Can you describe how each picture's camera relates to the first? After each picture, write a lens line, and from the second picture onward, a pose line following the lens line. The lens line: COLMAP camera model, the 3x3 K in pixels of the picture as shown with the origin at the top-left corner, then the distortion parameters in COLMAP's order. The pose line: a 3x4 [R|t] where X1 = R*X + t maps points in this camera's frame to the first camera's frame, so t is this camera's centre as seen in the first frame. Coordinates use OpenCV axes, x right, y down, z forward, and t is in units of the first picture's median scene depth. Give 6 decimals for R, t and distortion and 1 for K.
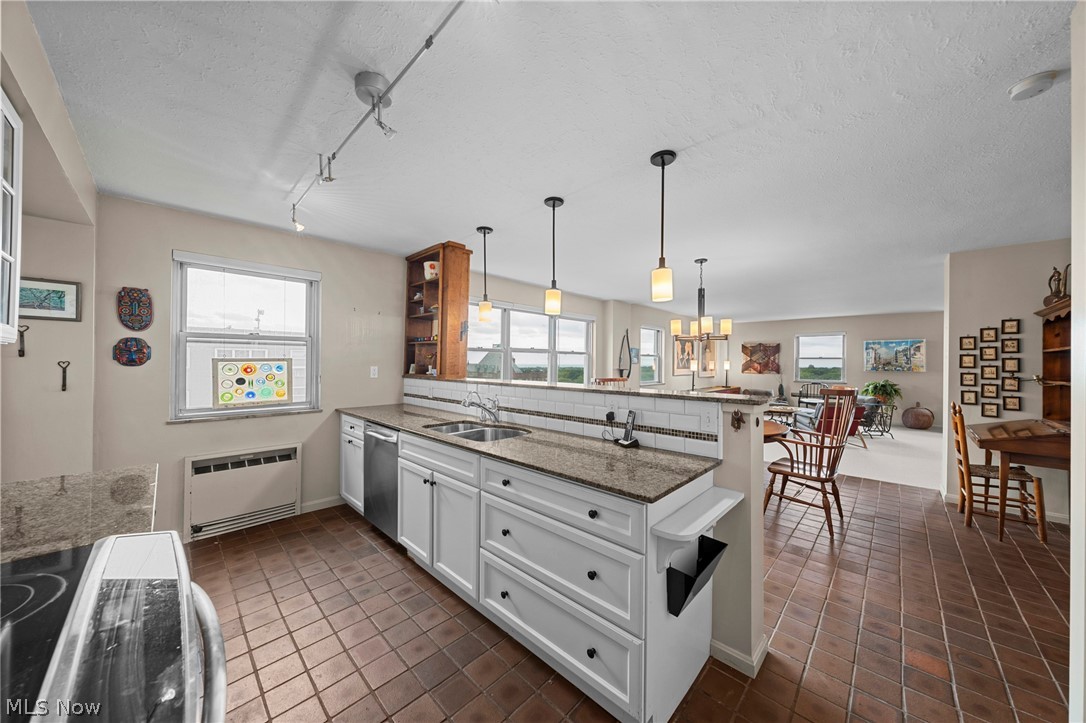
lens RADIAL K [[366.9, 0, 545.8], [0, 366.9, 361.2], [0, 0, 1]] dist [-0.006299, 0.000816]
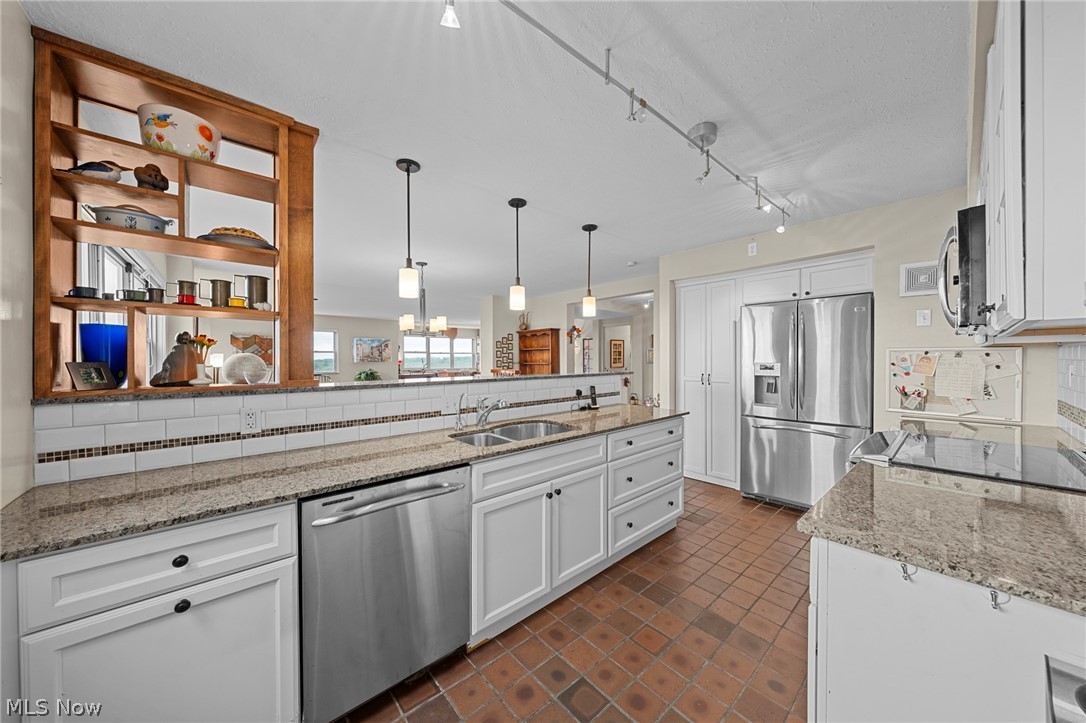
lens RADIAL K [[366.9, 0, 547.7], [0, 366.9, 360.9], [0, 0, 1]] dist [-0.006299, 0.000816]
pose [[0.082247, -0.017601, 0.996457, -0.761372], [0.000660, 0.999845, 0.017606, 0.000963], [-0.996612, -0.000790, 0.082246, 0.610960]]
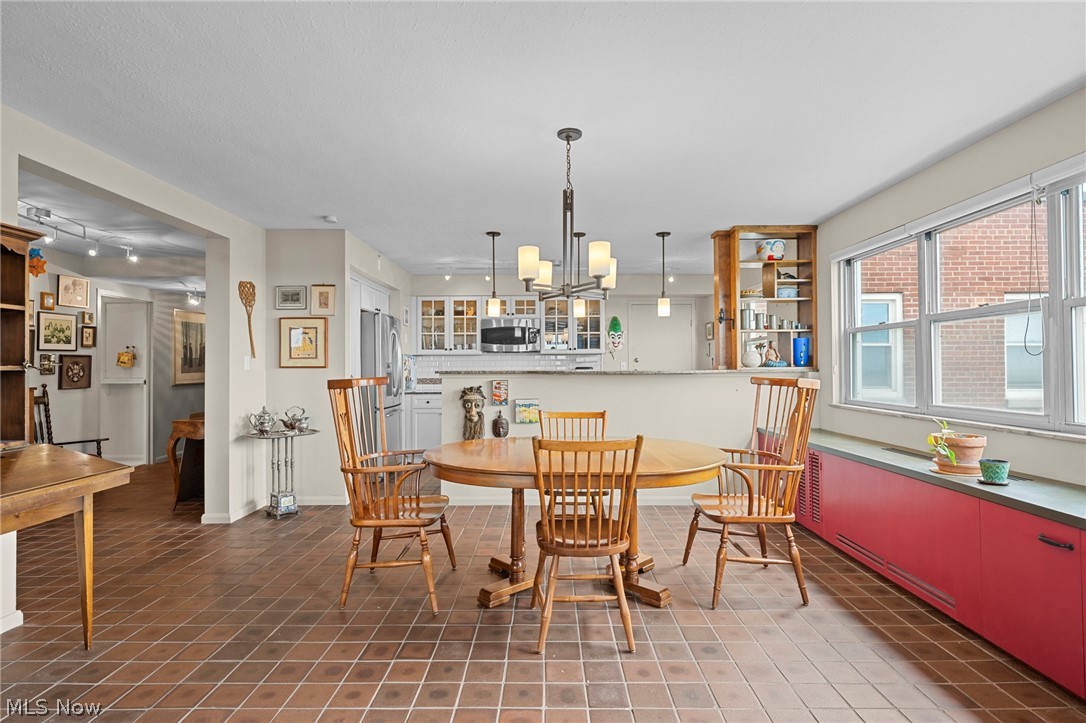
lens RADIAL K [[538.6, 0, 544.3], [0, 538.6, 360.2], [0, 0, 1]] dist [0.003280, -0.000530]
pose [[-0.724711, -0.013949, -0.688912, 1.093636], [0.000890, 0.999775, -0.021178, 0.053333], [0.689053, -0.015961, -0.724535, 1.736717]]
